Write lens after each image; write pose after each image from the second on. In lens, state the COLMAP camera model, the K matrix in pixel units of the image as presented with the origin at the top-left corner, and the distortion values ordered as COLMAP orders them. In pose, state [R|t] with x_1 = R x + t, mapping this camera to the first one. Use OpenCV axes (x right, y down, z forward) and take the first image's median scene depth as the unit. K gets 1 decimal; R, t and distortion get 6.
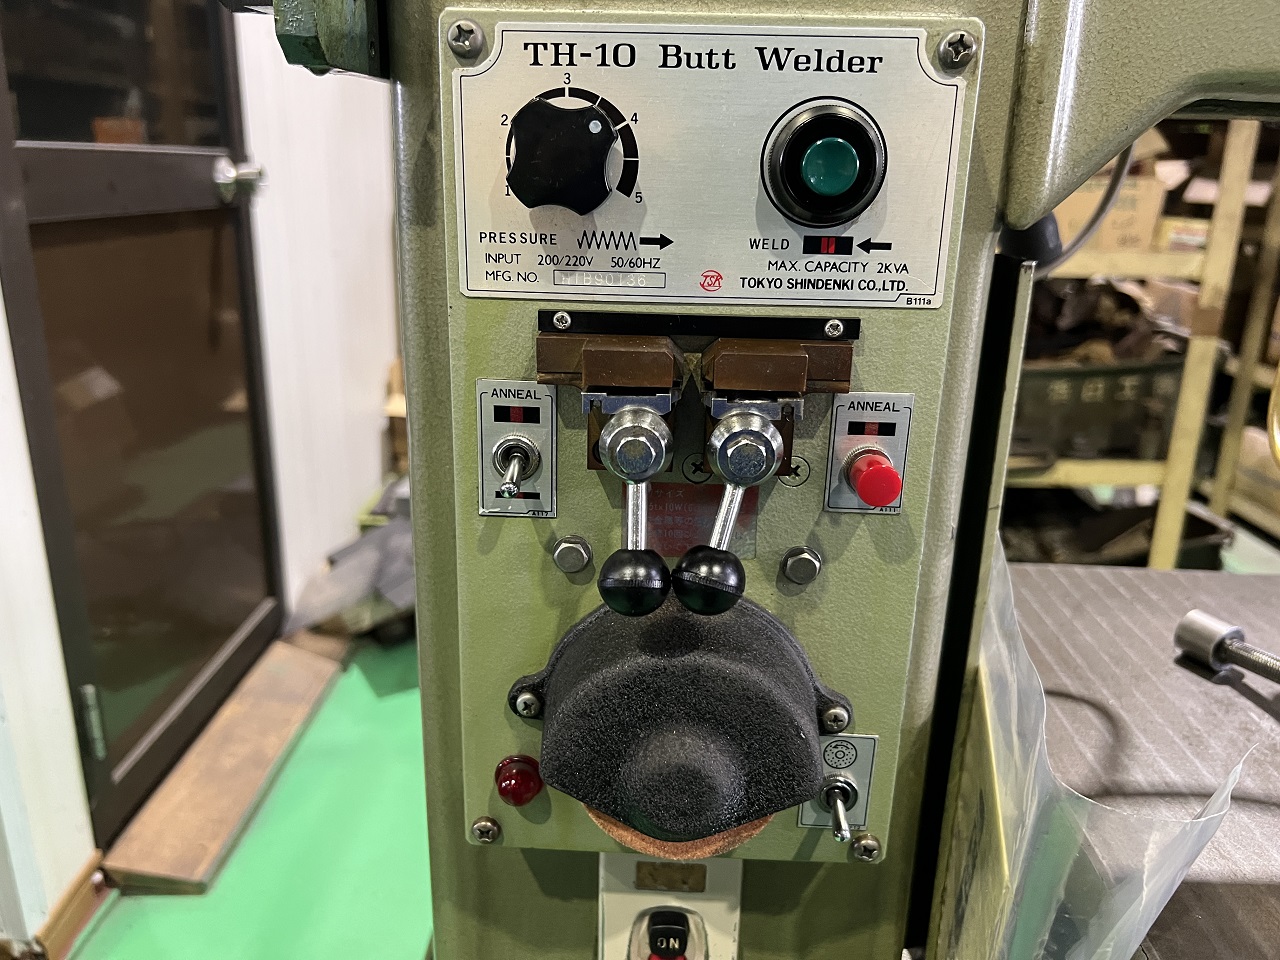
lens RADIAL K [[971.0, 0, 634.8], [0, 971.0, 473.7], [0, 0, 1]] dist [-0.004616, -0.012495]
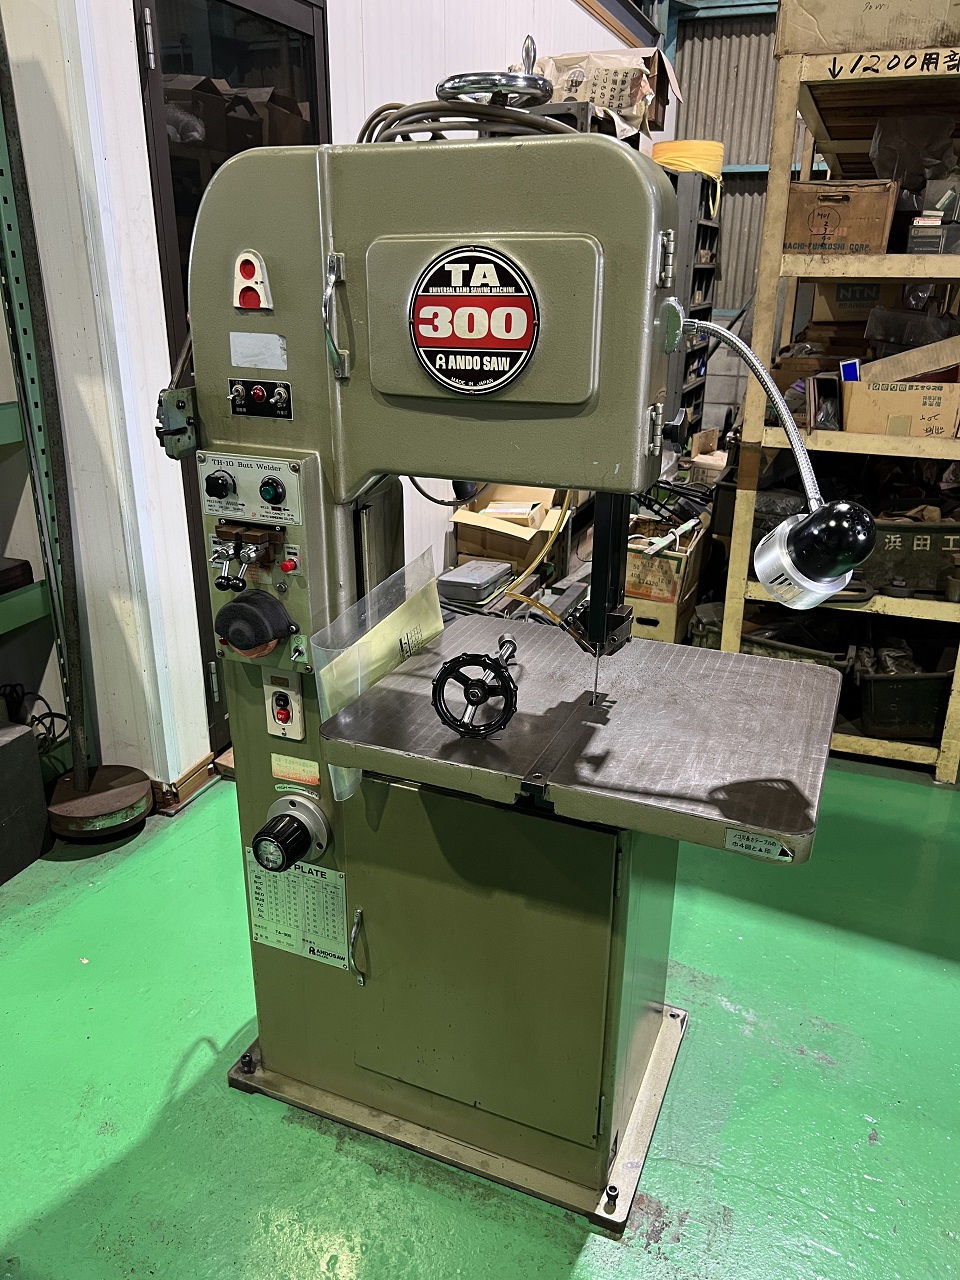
lens RADIAL K [[971.0, 0, 482.2], [0, 971.0, 641.7], [0, 0, 1]] dist [-0.004616, -0.012495]
pose [[0.937481, 0.117366, -0.327649, 2.428040], [-0.092910, 0.991655, 0.089377, -0.121514], [0.335405, -0.053347, 0.940562, -2.622484]]
